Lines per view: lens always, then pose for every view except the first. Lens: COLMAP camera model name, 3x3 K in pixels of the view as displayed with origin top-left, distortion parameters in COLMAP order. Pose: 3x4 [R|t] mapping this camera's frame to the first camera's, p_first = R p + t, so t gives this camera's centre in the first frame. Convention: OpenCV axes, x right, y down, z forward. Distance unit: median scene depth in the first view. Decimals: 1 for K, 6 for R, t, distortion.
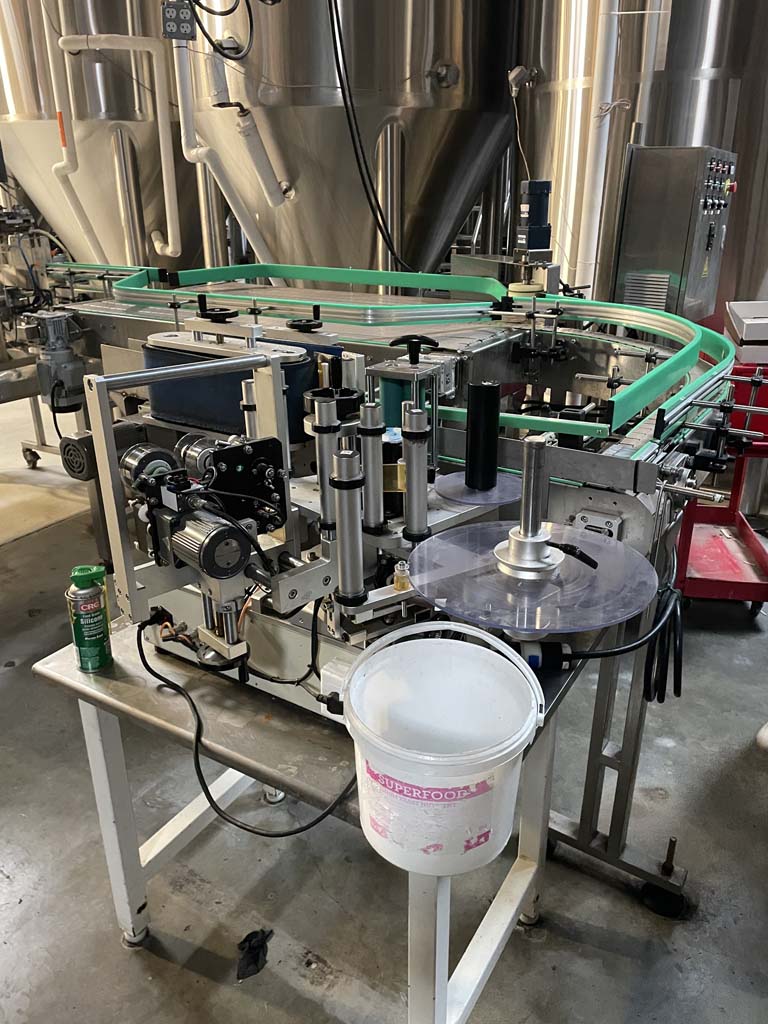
lens RADIAL K [[765.1, 0, 388.2], [0, 765.1, 501.0], [0, 0, 1]] dist [0.087481, -0.115782]
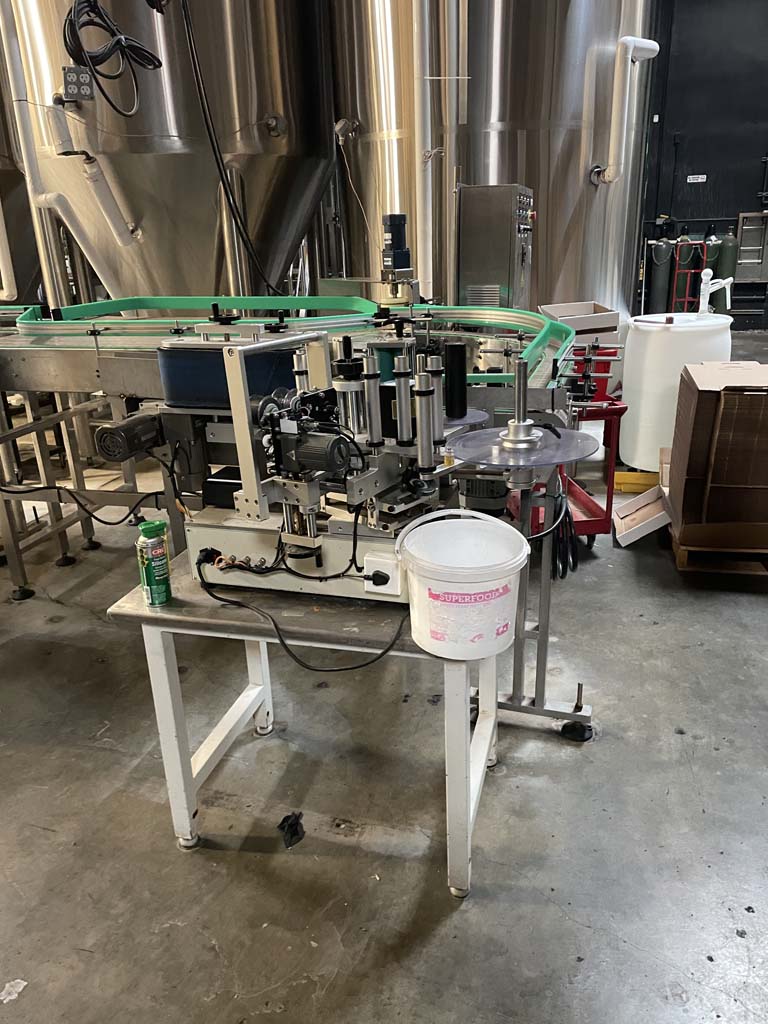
lens RADIAL K [[764.4, 0, 388.3], [0, 764.4, 514.4], [0, 0, 1]] dist [0.091050, -0.118097]
pose [[0.961626, -0.123811, 0.244839, -0.257344], [0.130870, 0.991318, -0.012713, 0.112278], [-0.241139, 0.044267, 0.969480, -0.254795]]
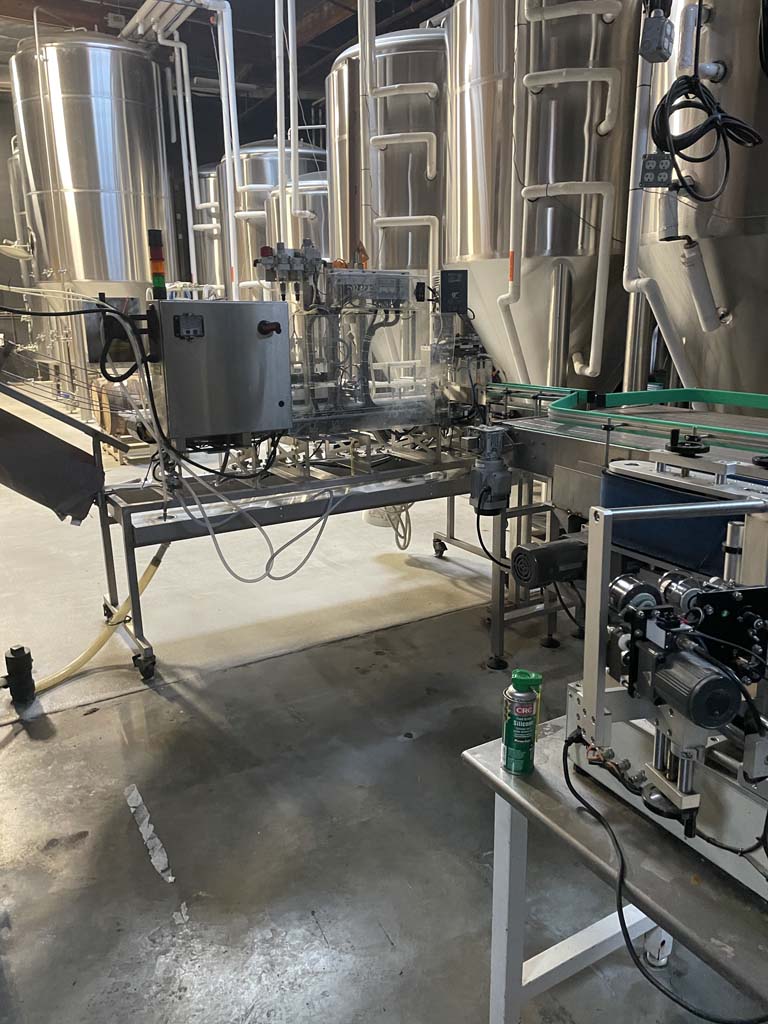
lens RADIAL K [[760.6, 0, 385.3], [0, 760.6, 502.8], [0, 0, 1]] dist [0.090761, -0.116054]
pose [[0.881022, 0.108845, -0.460383, -0.080092], [-0.170068, 0.980984, -0.093527, -0.009125], [0.441449, 0.160696, 0.882780, -0.042324]]
